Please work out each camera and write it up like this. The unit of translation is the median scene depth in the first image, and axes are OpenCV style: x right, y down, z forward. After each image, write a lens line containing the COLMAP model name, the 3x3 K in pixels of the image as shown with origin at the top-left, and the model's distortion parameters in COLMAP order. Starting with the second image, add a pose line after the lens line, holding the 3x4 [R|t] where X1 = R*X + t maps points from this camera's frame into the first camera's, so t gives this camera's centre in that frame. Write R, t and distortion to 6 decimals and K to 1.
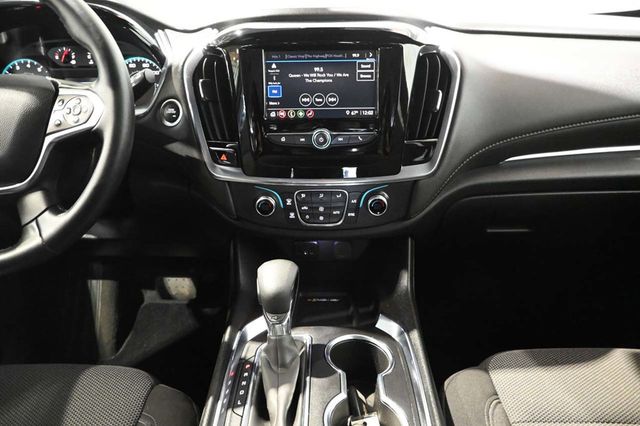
lens RADIAL K [[436.0, 0, 320.0], [0, 436.0, 213.0], [0, 0, 1]] dist [-0.004022, 0.000048]
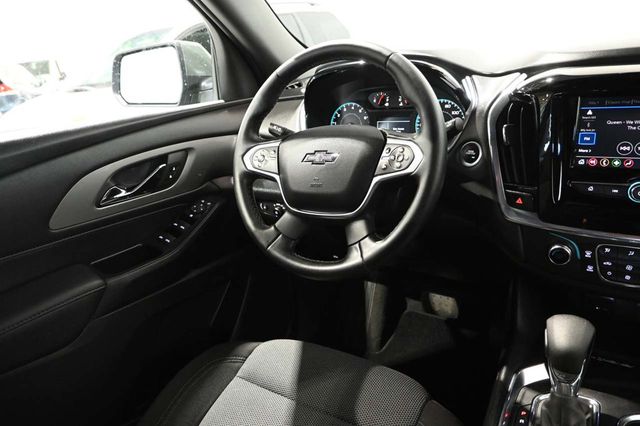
lens RADIAL K [[436.0, 0, 320.0], [0, 436.0, 213.0], [0, 0, 1]] dist [-0.004022, 0.000048]
pose [[0.844634, 0.108576, -0.524218, -0.078077], [-0.114127, 0.993226, 0.021834, -0.068542], [0.523037, 0.041386, 0.851304, -0.110242]]
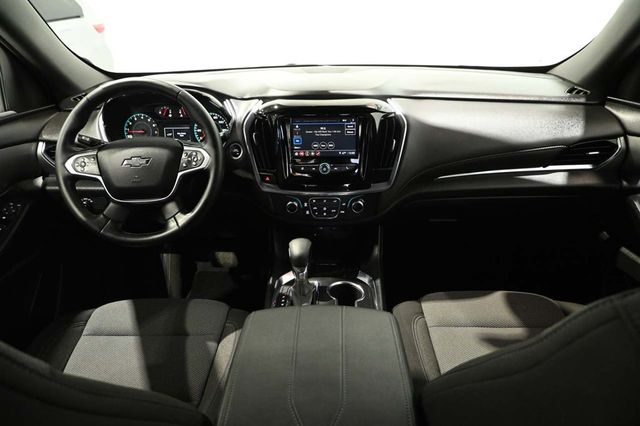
lens RADIAL K [[436.0, 0, 320.0], [0, 436.0, 213.0], [0, 0, 1]] dist [-0.004022, 0.000048]
pose [[0.999875, 0.000363, -0.015796, 0.011700], [0.000260, 0.999223, 0.039412, -0.060464], [0.015798, -0.039412, 0.999098, -0.716574]]
